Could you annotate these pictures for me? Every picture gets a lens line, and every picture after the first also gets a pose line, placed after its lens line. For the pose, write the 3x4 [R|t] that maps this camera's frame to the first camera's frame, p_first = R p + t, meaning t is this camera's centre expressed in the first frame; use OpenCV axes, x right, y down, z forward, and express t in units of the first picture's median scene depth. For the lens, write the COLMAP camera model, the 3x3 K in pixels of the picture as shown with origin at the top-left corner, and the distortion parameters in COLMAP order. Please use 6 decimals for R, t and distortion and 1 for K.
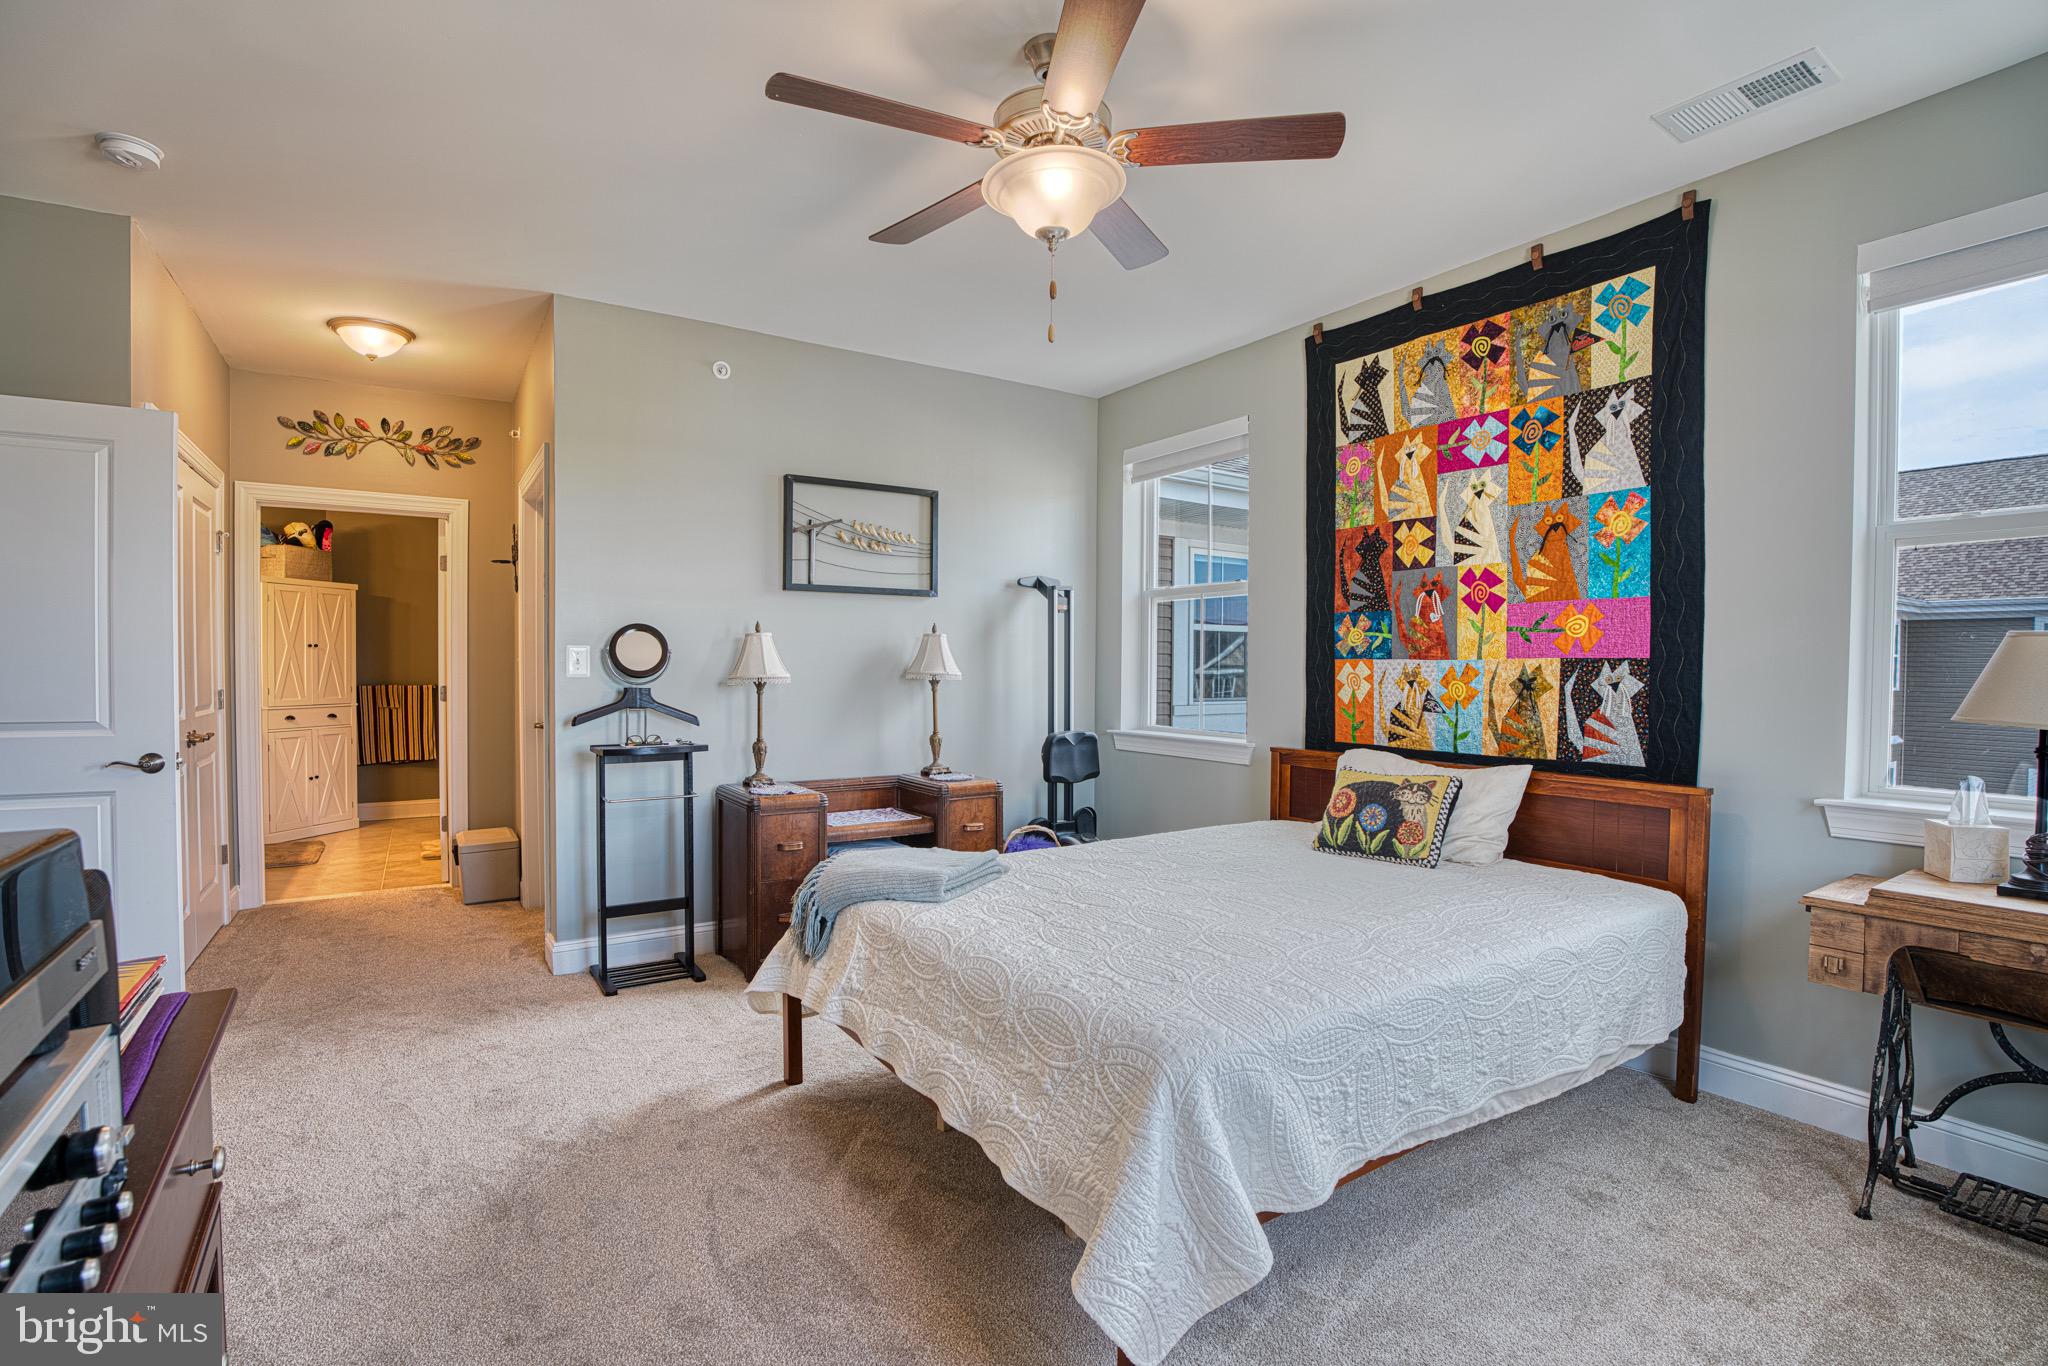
lens RADIAL K [[950.0, 0, 1017.1], [0, 950.0, 687.9], [0, 0, 1]] dist [-0.078458, 0.034414]
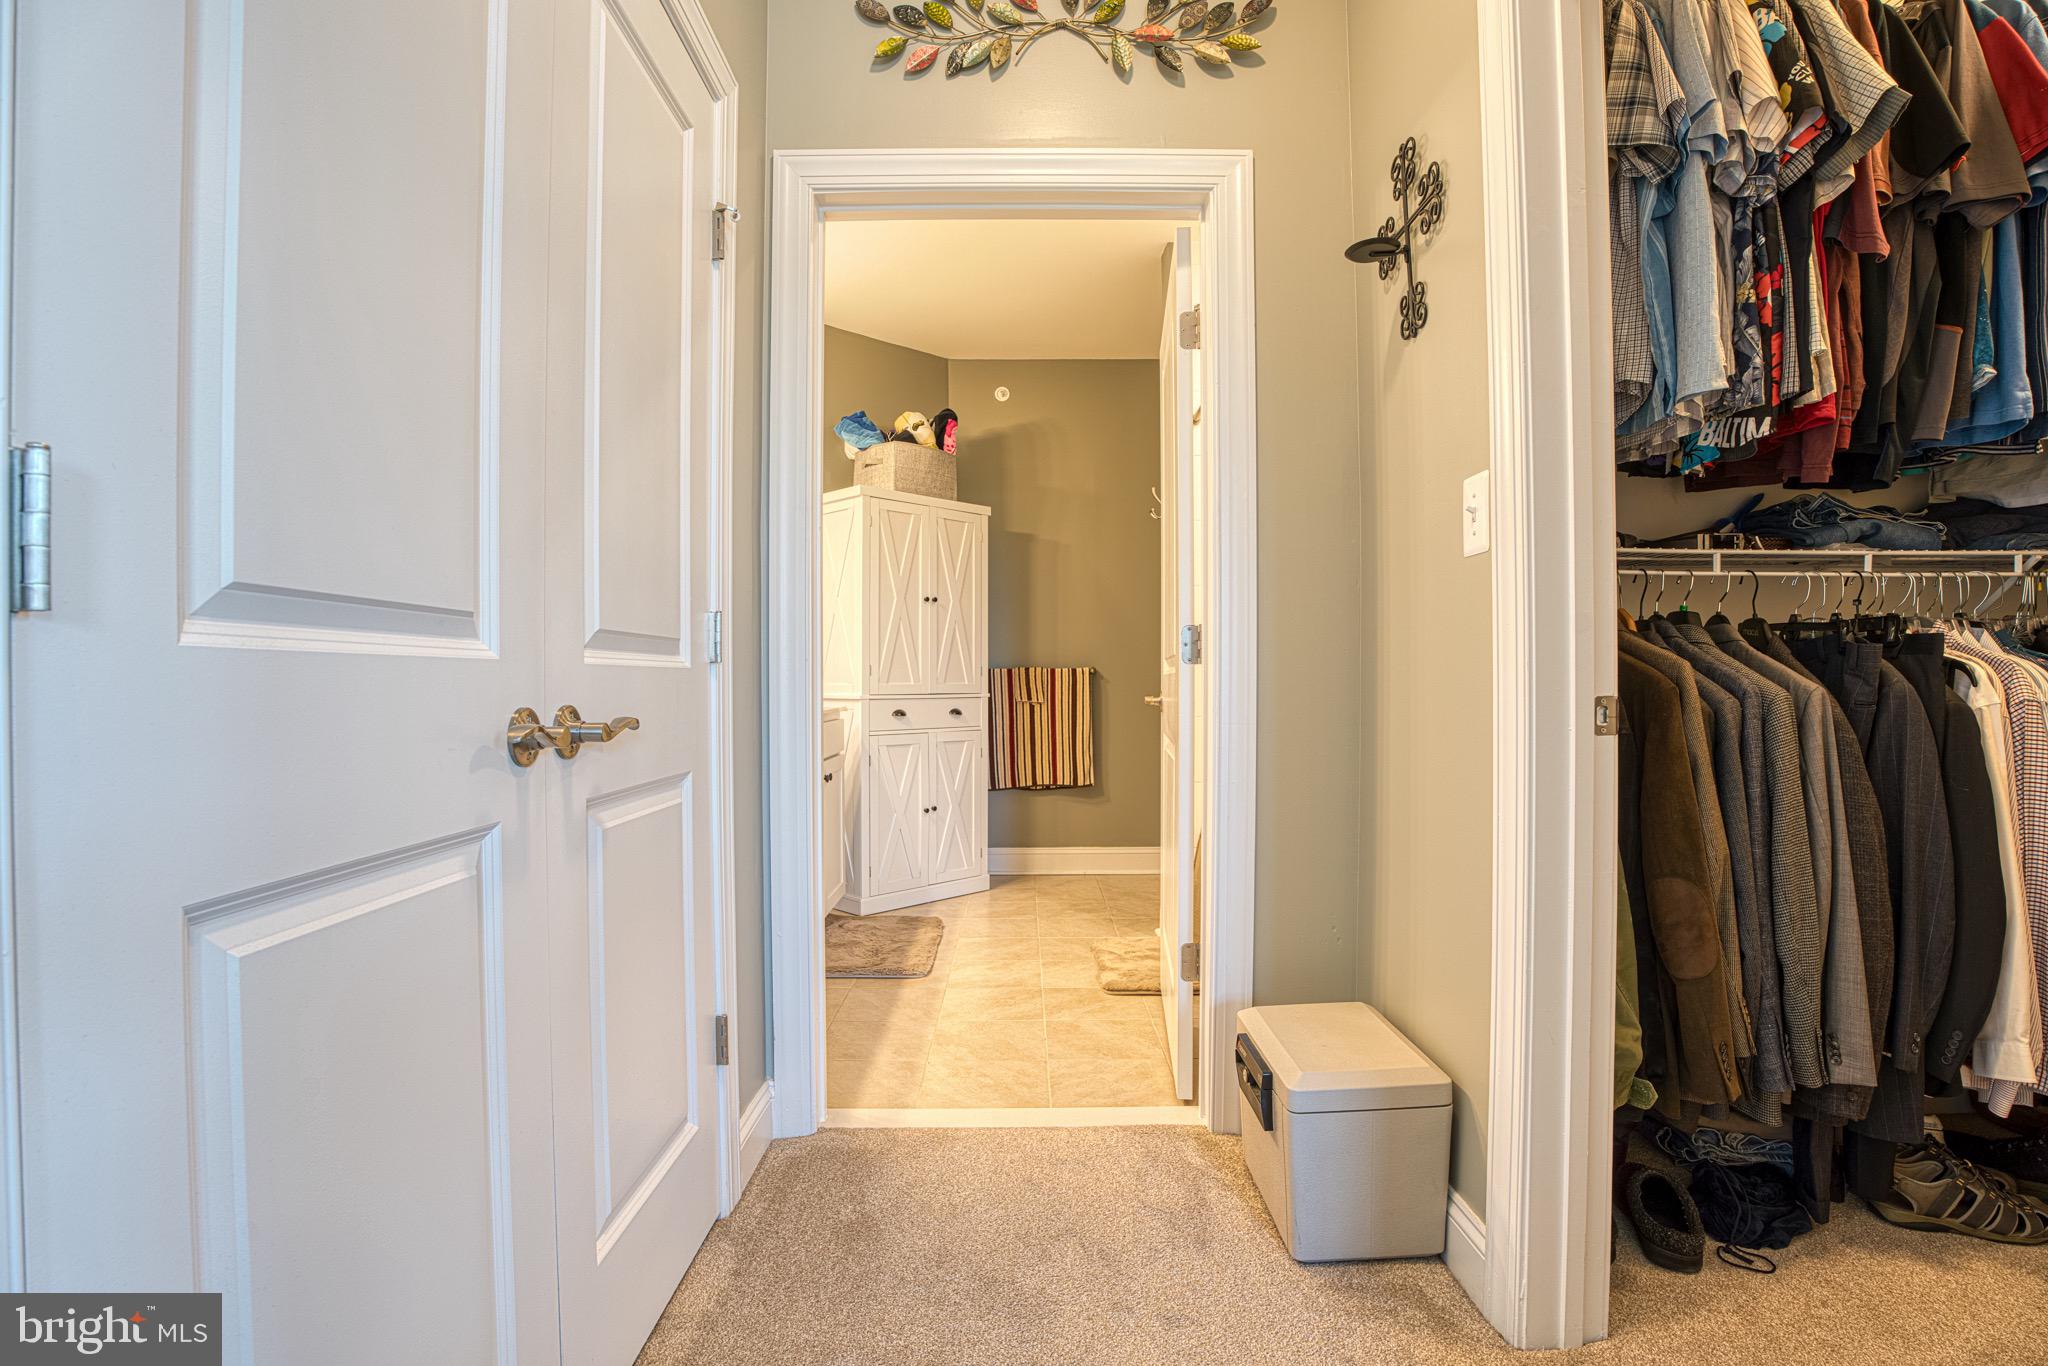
lens RADIAL K [[950.0, 0, 1017.1], [0, 950.0, 687.9], [0, 0, 1]] dist [-0.078458, 0.034414]
pose [[0.840315, -0.005972, -0.542065, -0.778457], [-0.005553, 0.999792, -0.019622, 0.057581], [0.542070, 0.019499, 0.840107, 1.036948]]
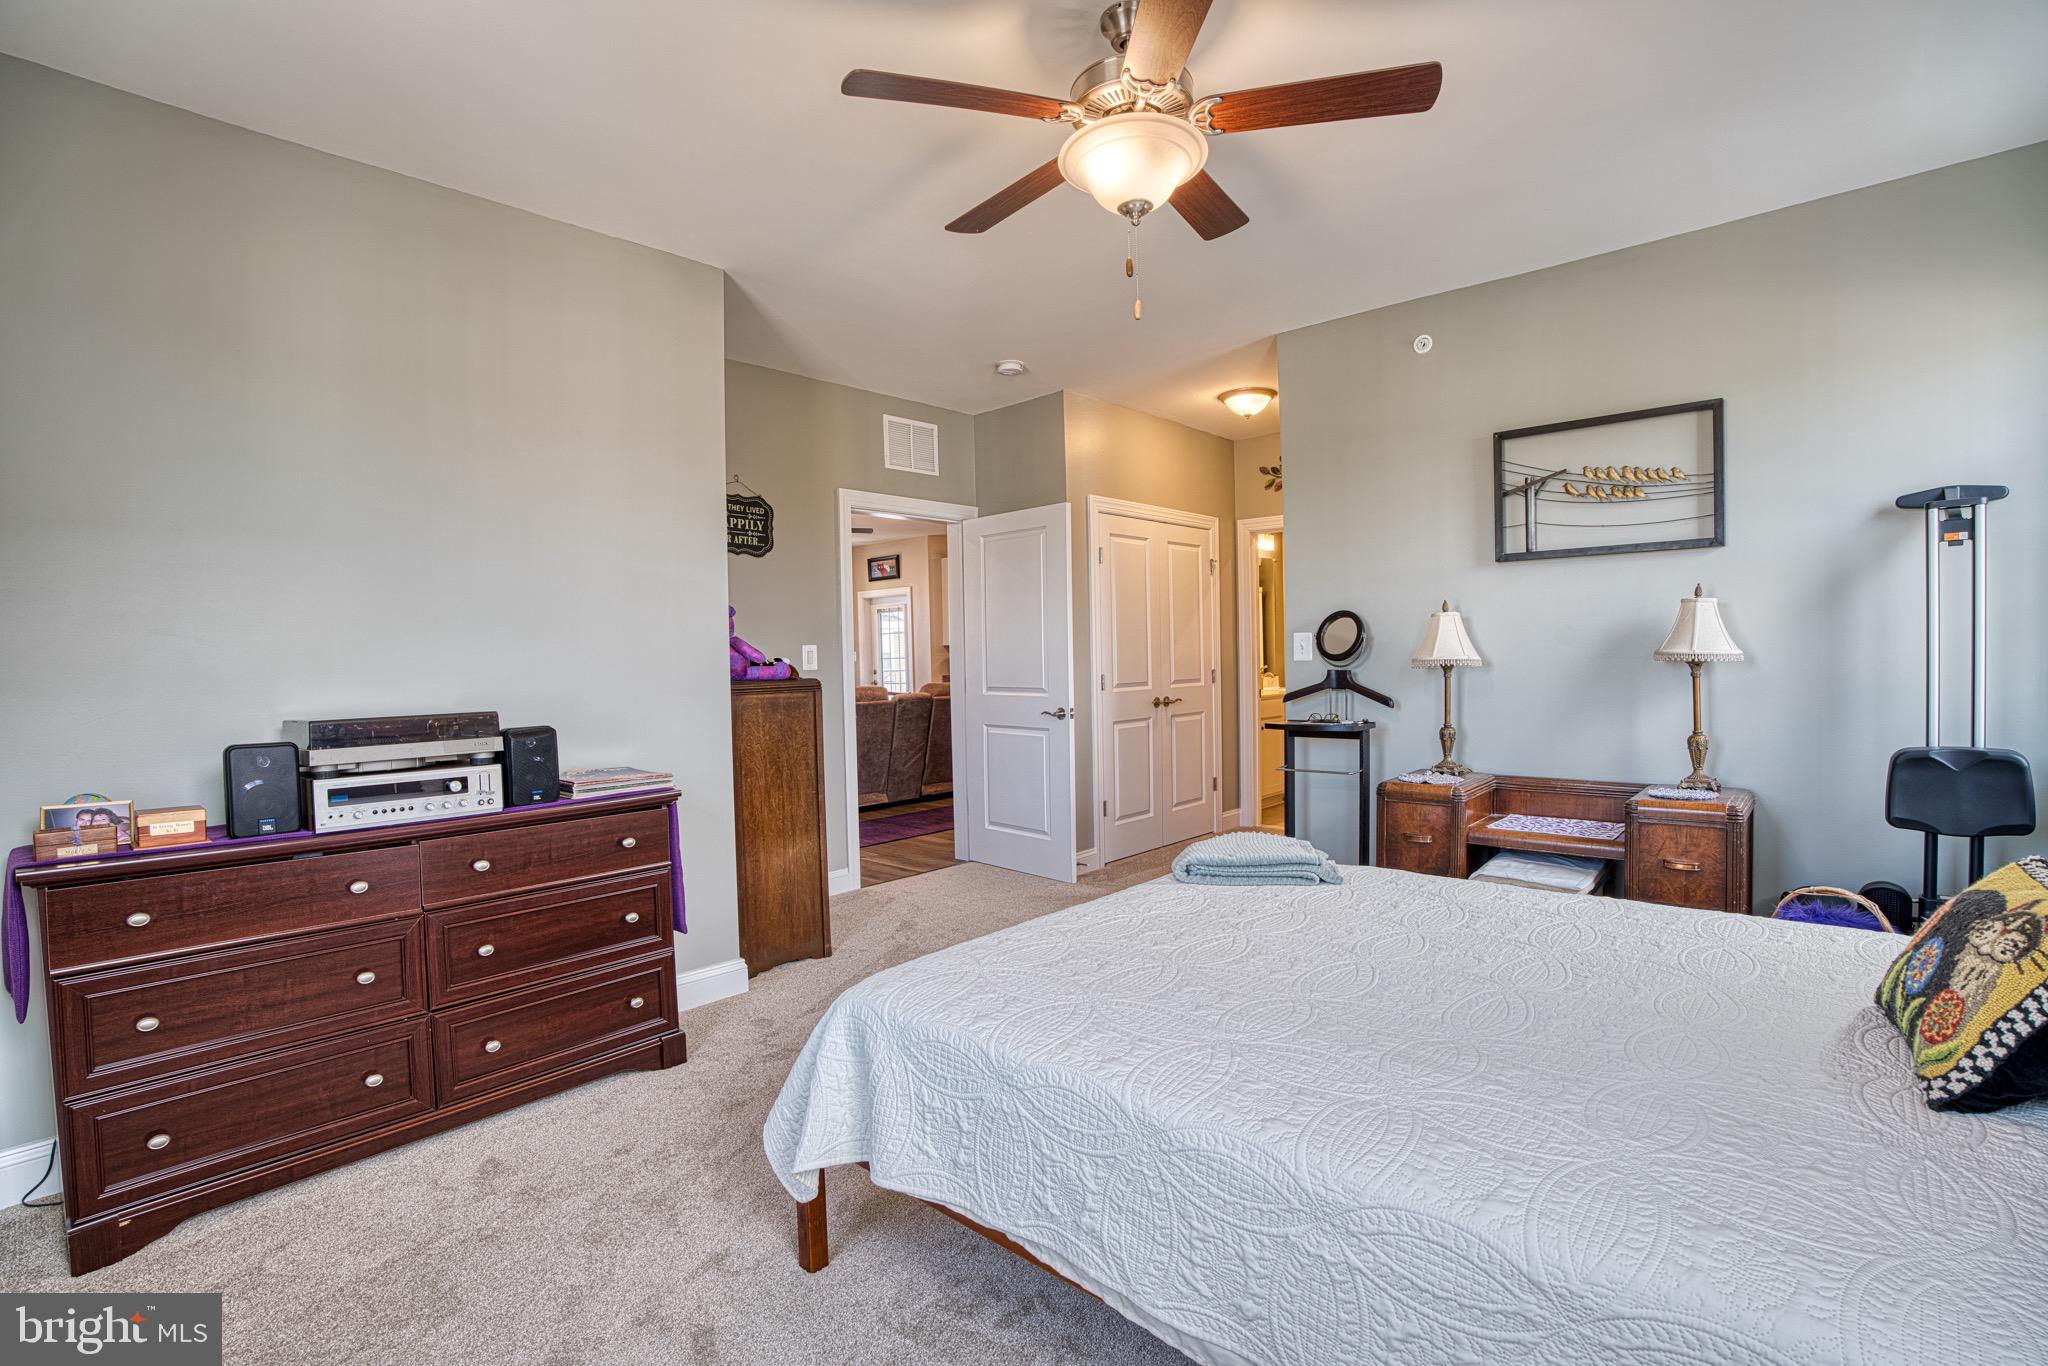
lens RADIAL K [[950.0, 0, 1017.1], [0, 950.0, 687.9], [0, 0, 1]] dist [-0.078458, 0.034414]
pose [[0.244518, 0.023693, -0.969355, 0.700711], [-0.000091, 0.999702, 0.024412, -0.007246], [0.969645, -0.005881, 0.244447, 0.470767]]
